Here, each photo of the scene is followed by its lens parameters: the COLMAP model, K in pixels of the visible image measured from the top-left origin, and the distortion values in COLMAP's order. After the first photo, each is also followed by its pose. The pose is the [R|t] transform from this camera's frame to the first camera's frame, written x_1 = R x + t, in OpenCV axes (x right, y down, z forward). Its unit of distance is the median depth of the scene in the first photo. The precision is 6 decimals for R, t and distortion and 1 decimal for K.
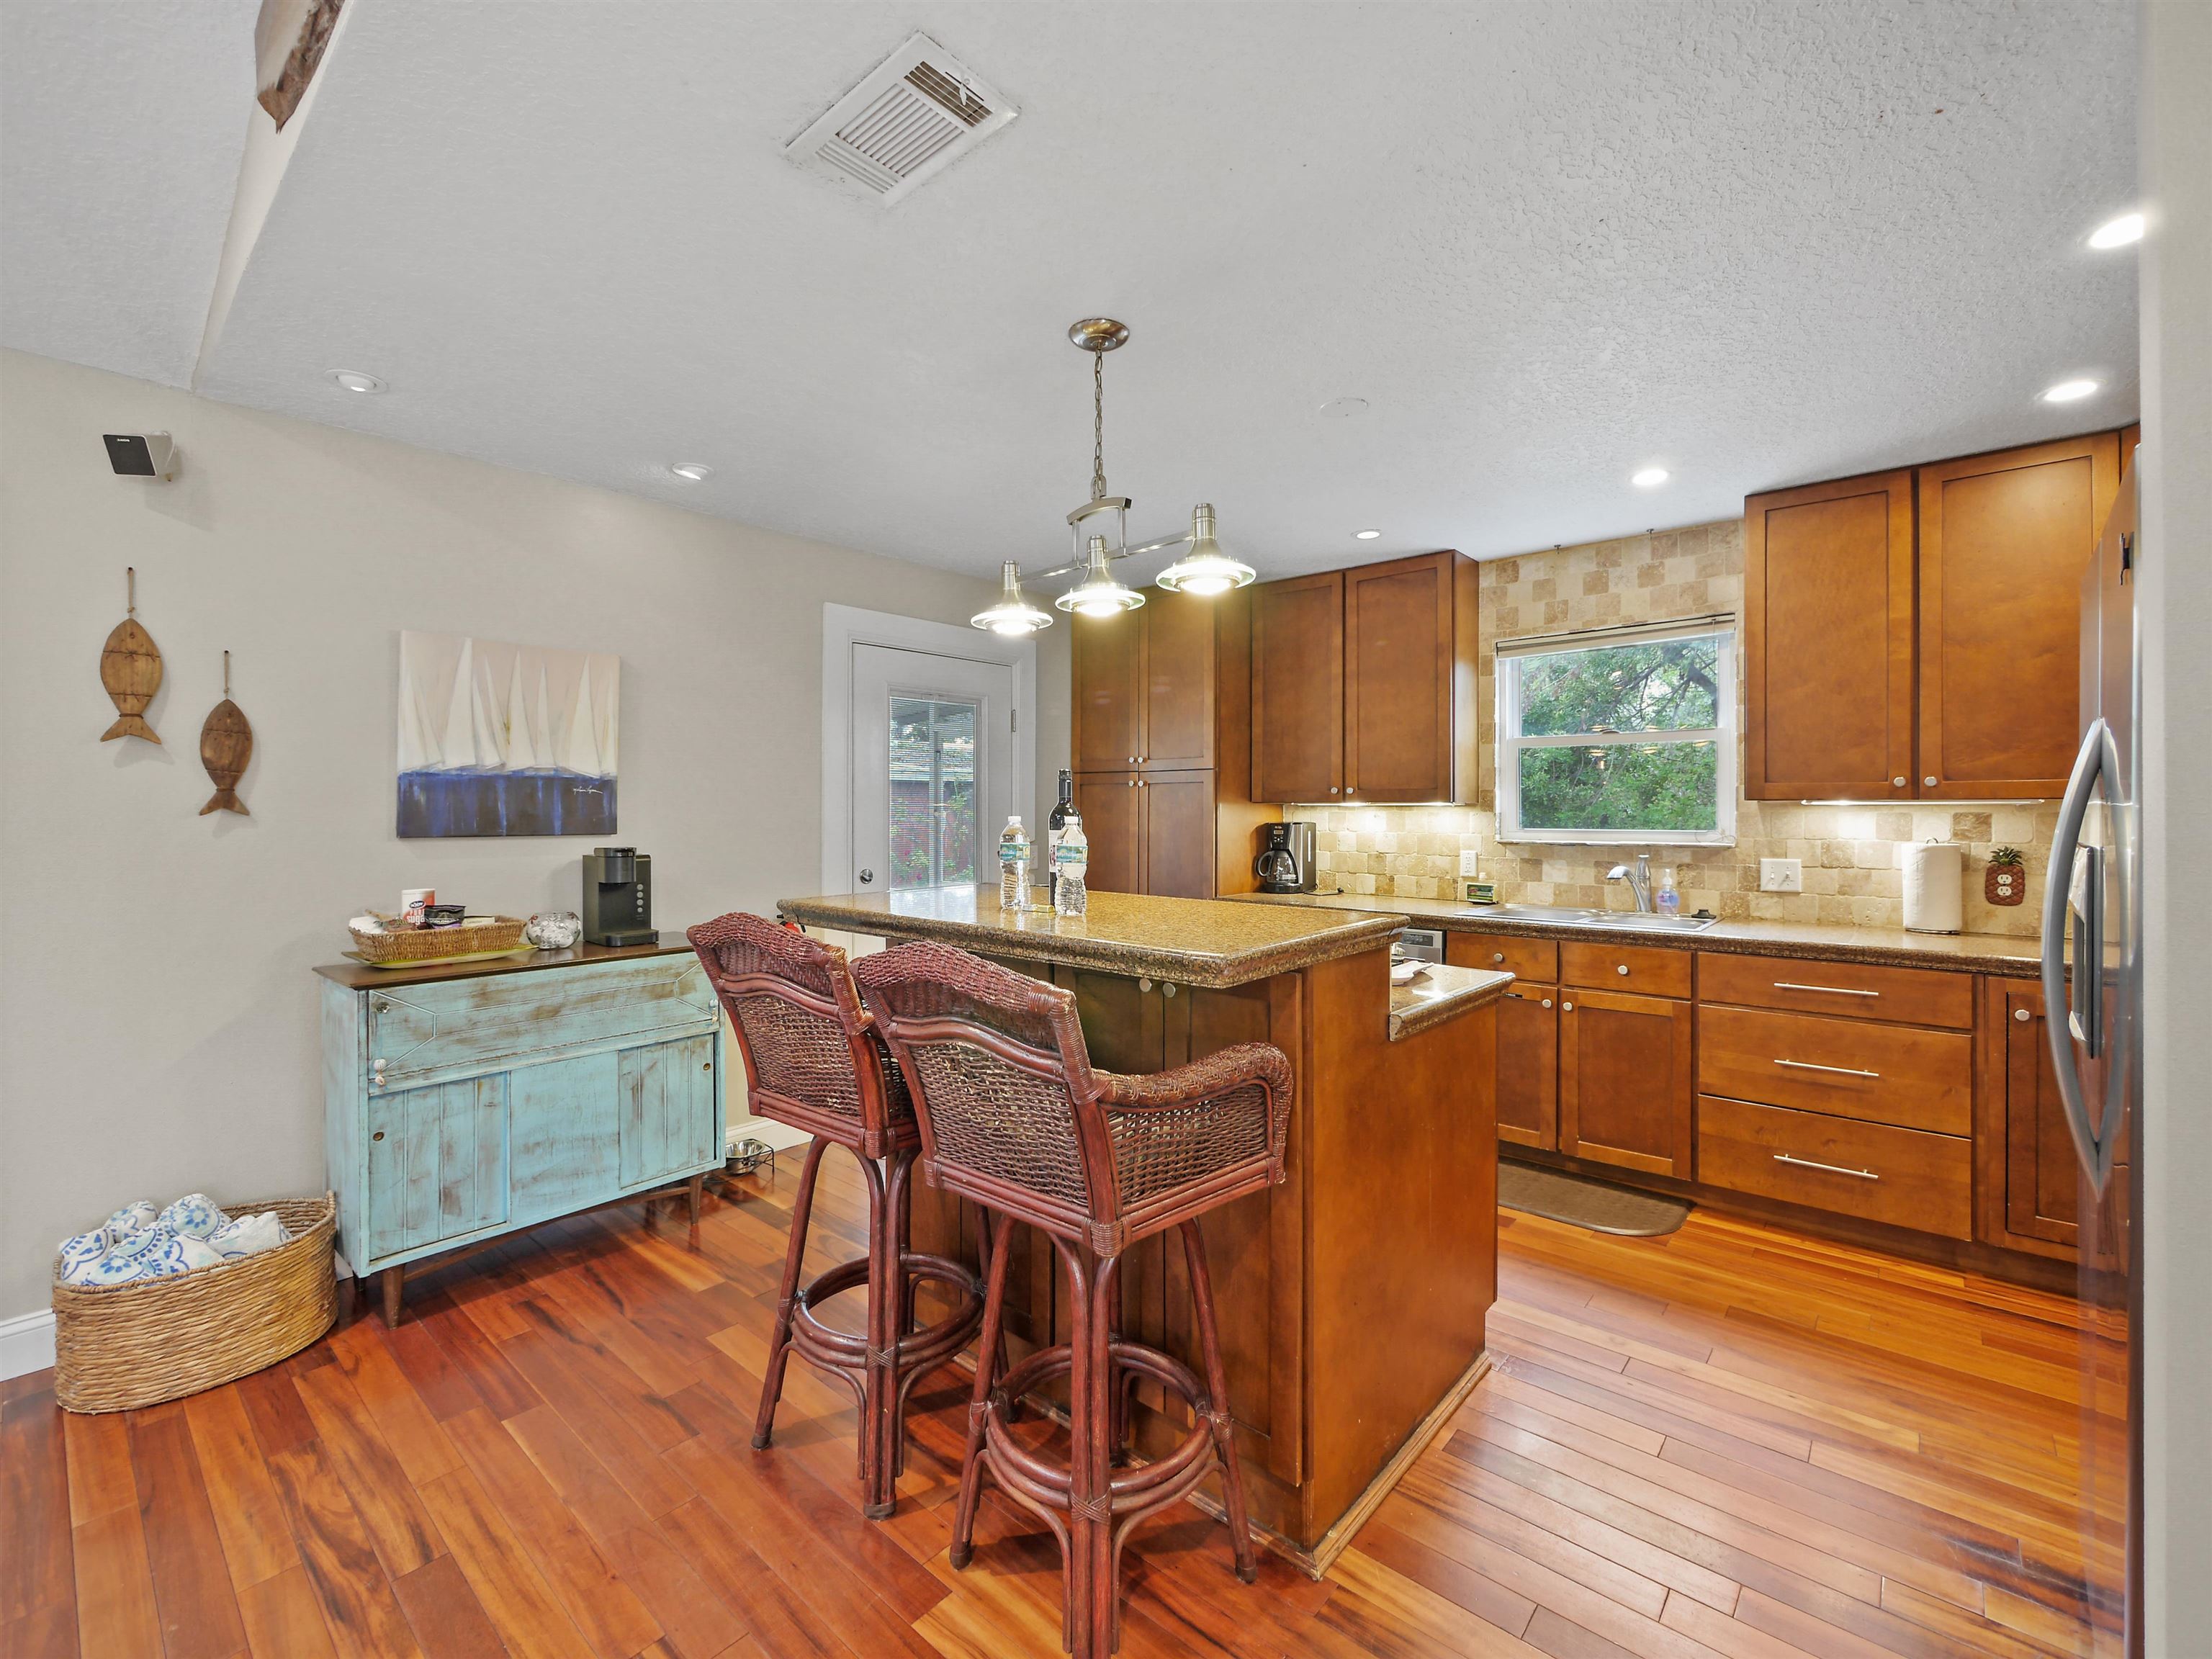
lens RADIAL K [[935.5, 0, 1115.0], [0, 935.5, 814.8], [0, 0, 1]] dist [-0.005391, 0.000165]
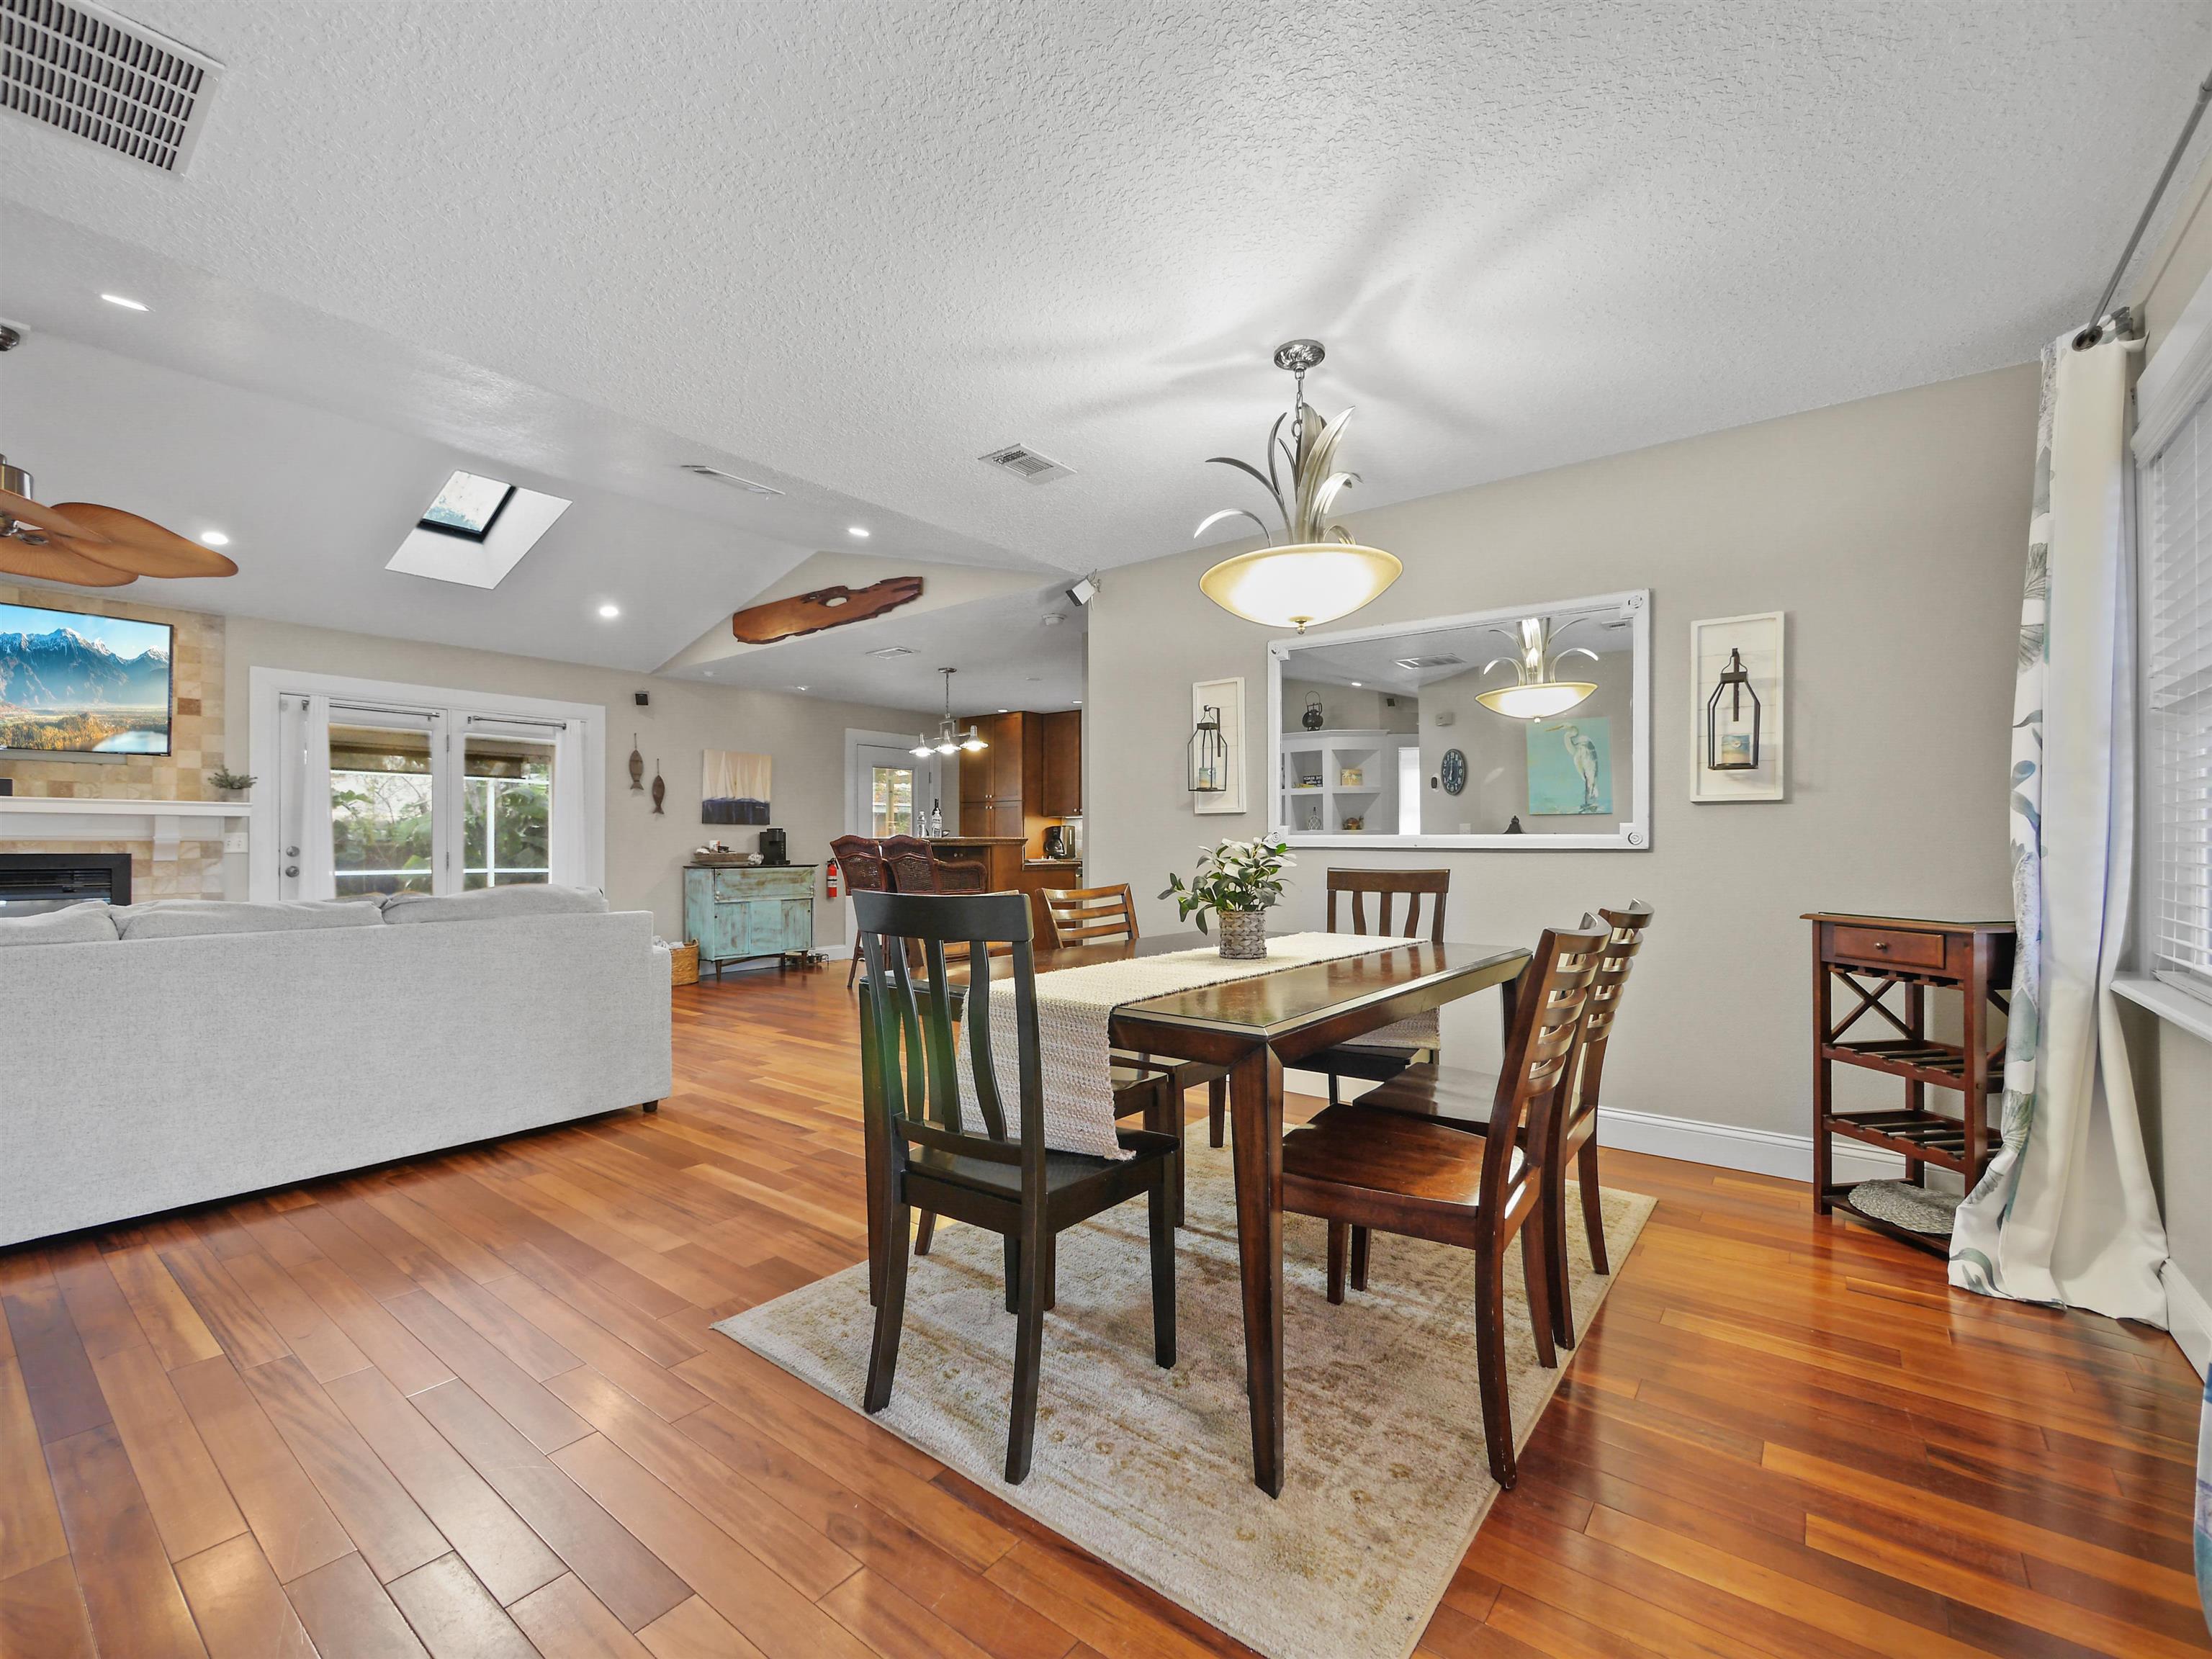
lens RADIAL K [[930.2, 0, 1101.6], [0, 930.2, 842.7], [0, 0, 1]] dist [-0.000368, 0.000067]
pose [[0.997832, -0.000016, 0.065811, 0.243649], [0.000388, 0.999984, -0.005632, 0.098992], [-0.065810, 0.005645, 0.997816, -1.861650]]
